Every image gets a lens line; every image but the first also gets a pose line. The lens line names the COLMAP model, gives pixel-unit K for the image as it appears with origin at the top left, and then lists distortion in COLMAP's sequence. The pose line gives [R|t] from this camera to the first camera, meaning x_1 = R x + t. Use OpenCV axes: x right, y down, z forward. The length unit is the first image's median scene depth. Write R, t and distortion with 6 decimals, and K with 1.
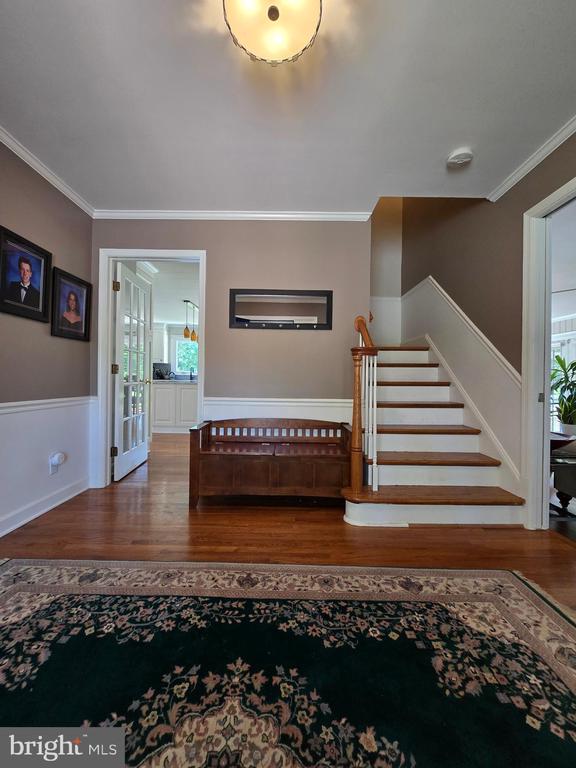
lens RADIAL K [[314.2, 0, 287.5], [0, 314.2, 380.5], [0, 0, 1]] dist [-0.009026, 0.002123]
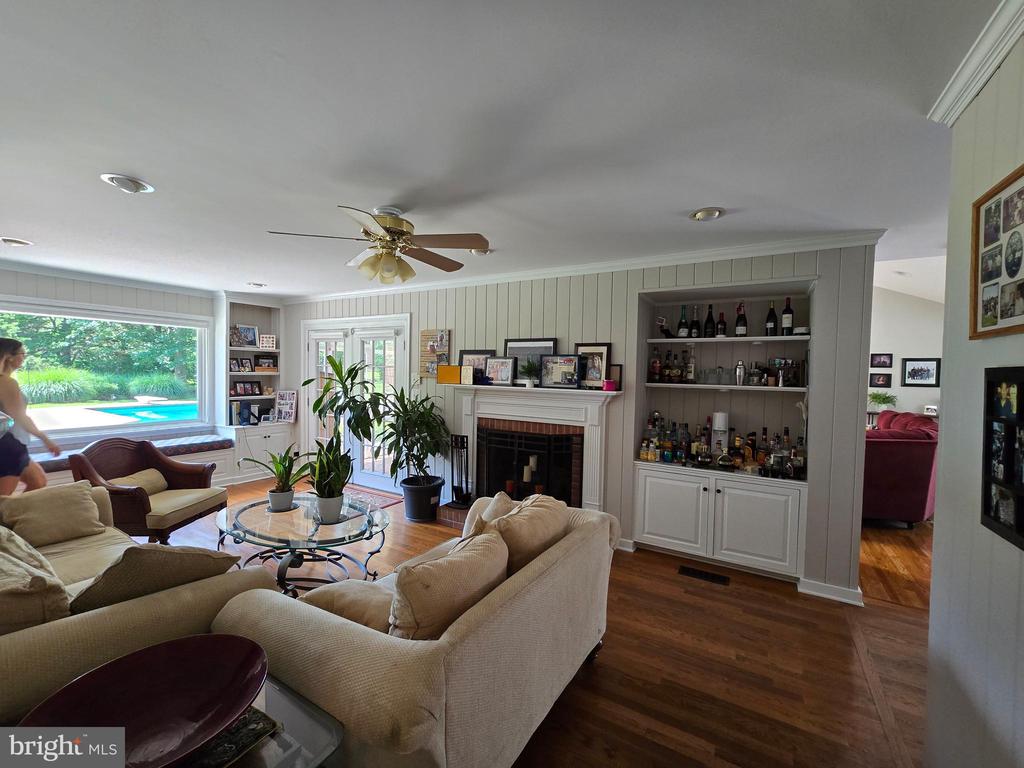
lens RADIAL K [[418.9, 0, 511.5], [0, 418.9, 390.2], [0, 0, 1]] dist [-0.009026, 0.002123]
pose [[0.508371, -0.043082, 0.860060, 0.804114], [-0.011505, 0.998319, 0.056809, -0.145946], [-0.861061, -0.038775, 0.507021, 0.668232]]
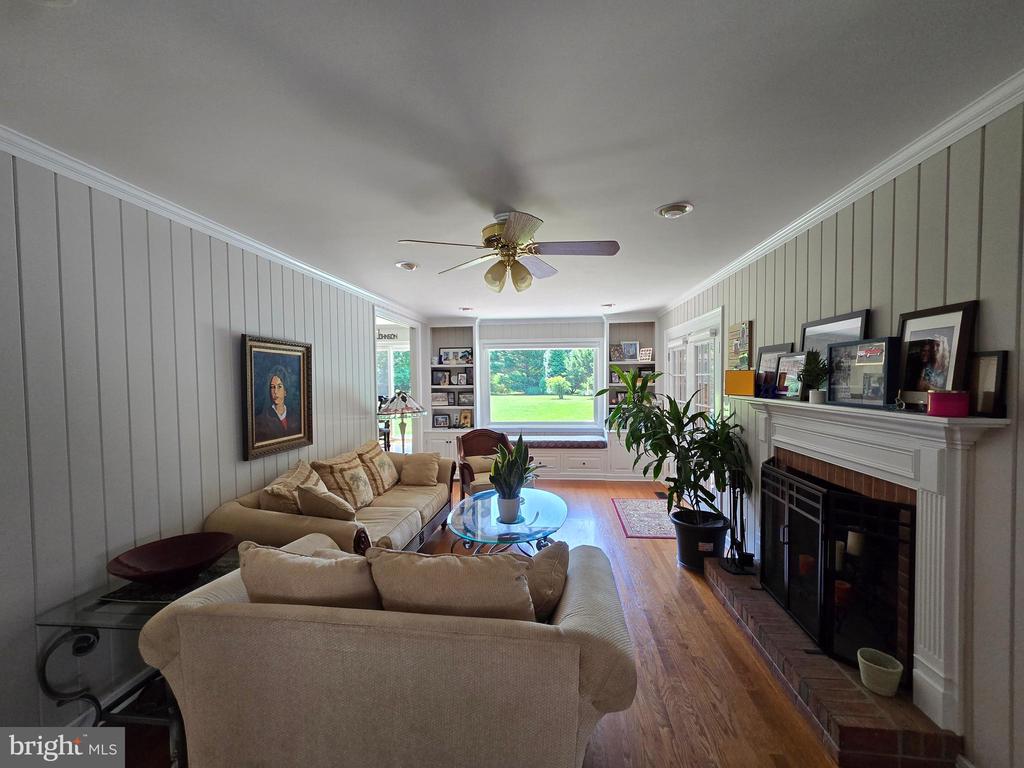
lens RADIAL K [[418.9, 0, 519.0], [0, 418.9, 396.6], [0, 0, 1]] dist [-0.009026, 0.002123]
pose [[0.994873, -0.022190, -0.098665, 1.767788], [0.026114, 0.998911, 0.038659, -0.131274], [0.097700, -0.041037, 0.994370, 0.420042]]
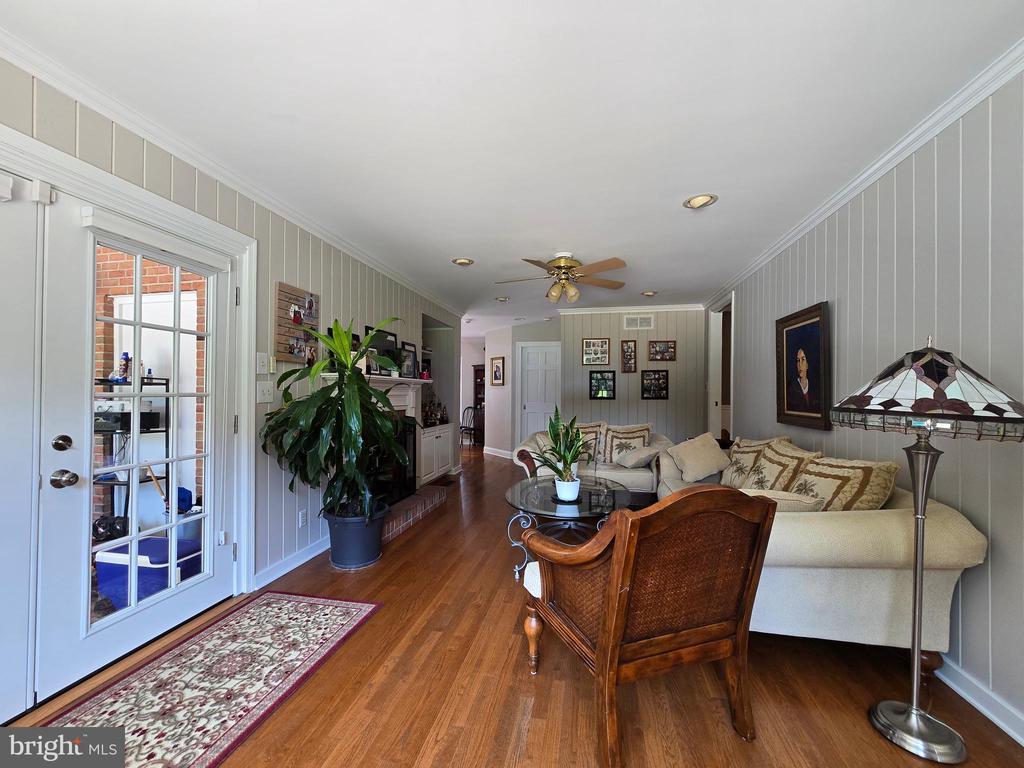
lens RADIAL K [[418.9, 0, 509.7], [0, 418.9, 388.2], [0, 0, 1]] dist [-0.009026, 0.002123]
pose [[-0.979524, -0.018763, 0.200449, 1.502011], [-0.020191, 0.999783, -0.005081, -0.008516], [-0.200310, -0.009025, -0.979691, 3.296780]]
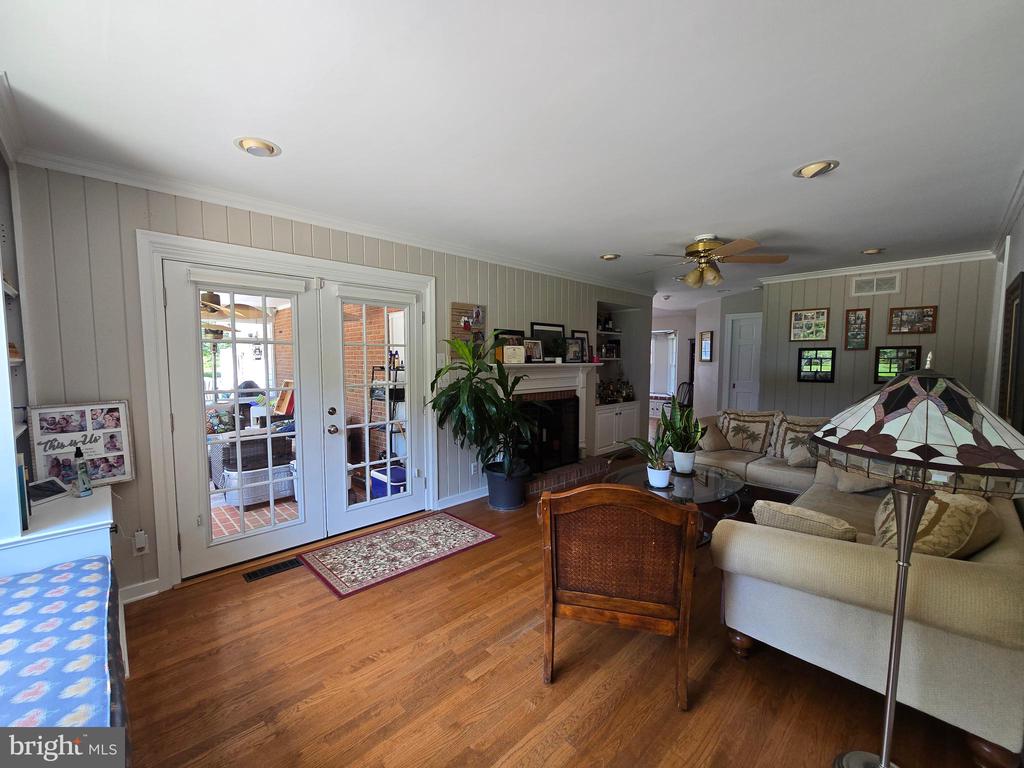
lens RADIAL K [[418.9, 0, 511.1], [0, 418.9, 389.1], [0, 0, 1]] dist [-0.009026, 0.002123]
pose [[-0.695638, -0.067452, 0.715219, 0.950240], [-0.009715, 0.996375, 0.084518, -0.106822], [-0.718327, 0.051845, -0.693771, 3.285967]]
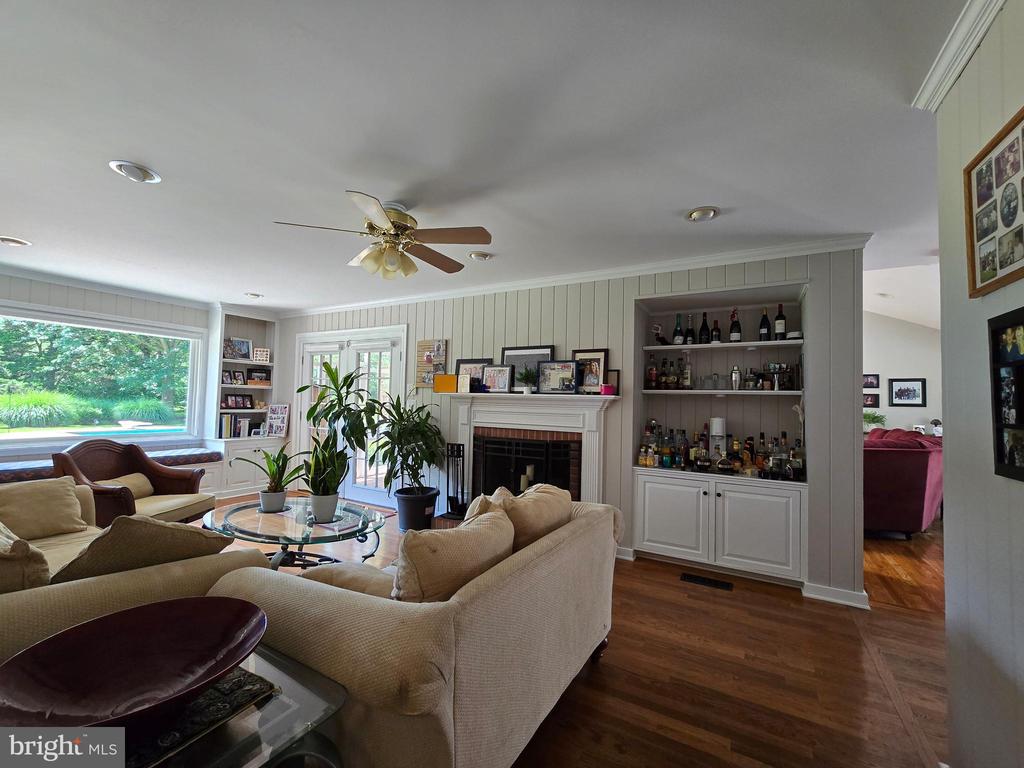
lens RADIAL K [[418.9, 0, 510.9], [0, 418.9, 392.5], [0, 0, 1]] dist [-0.009026, 0.002123]
pose [[0.491084, 0.016313, 0.870959, 0.792761], [-0.015779, 0.999827, -0.009830, -0.044462], [-0.870969, -0.008916, 0.491257, 0.691945]]
